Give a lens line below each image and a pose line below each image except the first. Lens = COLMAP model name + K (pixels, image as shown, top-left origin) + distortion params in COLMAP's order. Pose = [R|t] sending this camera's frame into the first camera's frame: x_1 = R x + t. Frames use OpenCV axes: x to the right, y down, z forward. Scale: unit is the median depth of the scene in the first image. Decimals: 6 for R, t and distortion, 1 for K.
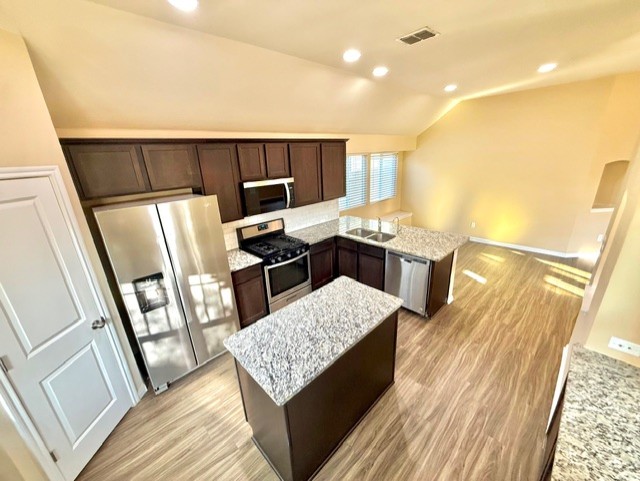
lens RADIAL K [[256.2, 0, 320.0], [0, 256.2, 240.5], [0, 0, 1]] dist [-0.001896, -0.000006]
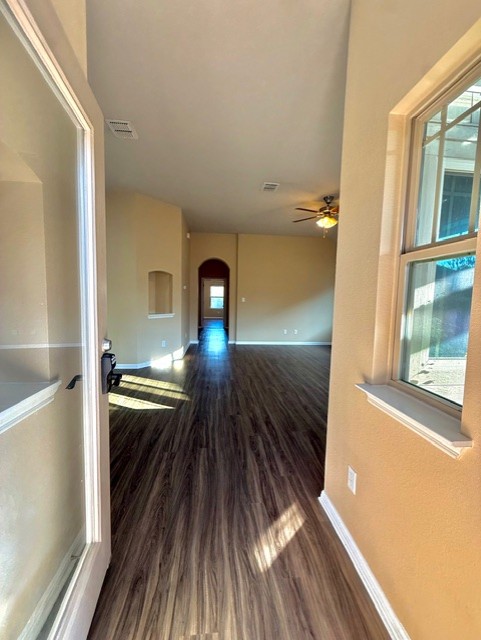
lens RADIAL K [[253.2, 0, 243.4], [0, 253.2, 320.5], [0, 0, 1]] dist [-0.001143, 0.000104]
pose [[0.607834, -0.010531, 0.793994, 0.764808], [0.204264, 0.968336, -0.143529, 0.159520], [-0.767342, 0.249427, 0.590739, 0.209366]]
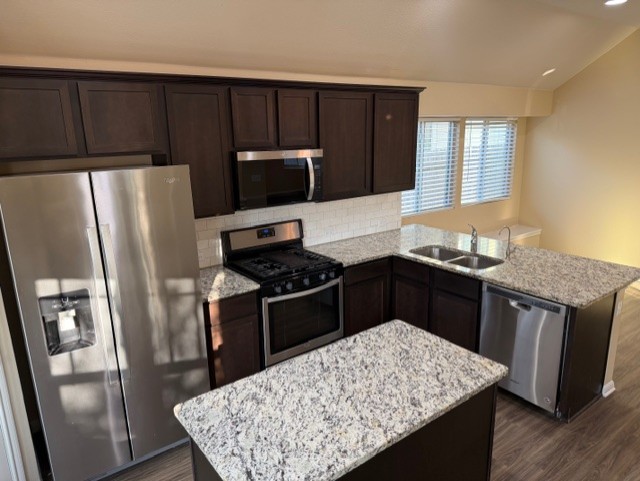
lens RADIAL K [[450.7, 0, 322.5], [0, 450.7, 247.0], [0, 0, 1]] dist [0.008513, -0.001162]
pose [[0.992241, 0.053258, -0.112341, 0.024331], [-0.060802, 0.996042, -0.064833, 0.045905], [0.108444, 0.071161, 0.991552, 0.006205]]
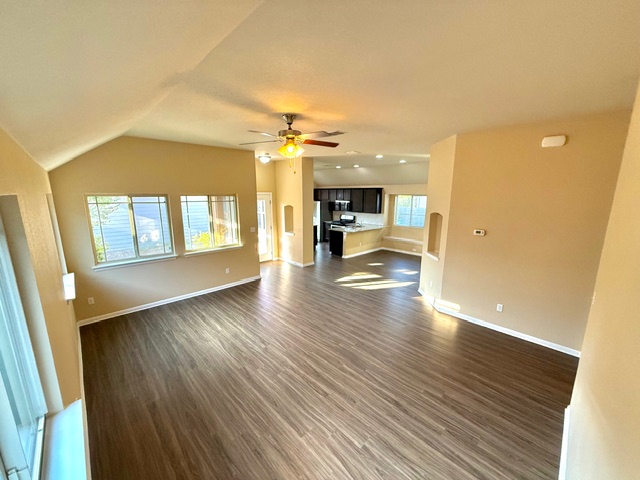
lens RADIAL K [[253.2, 0, 320.3], [0, 253.2, 241.9], [0, 0, 1]] dist [-0.001143, 0.000104]
pose [[0.009217, 0.227175, -0.973810, 3.077757], [-0.329117, 0.920282, 0.211573, -0.351606], [0.944244, 0.318547, 0.083250, 0.660018]]
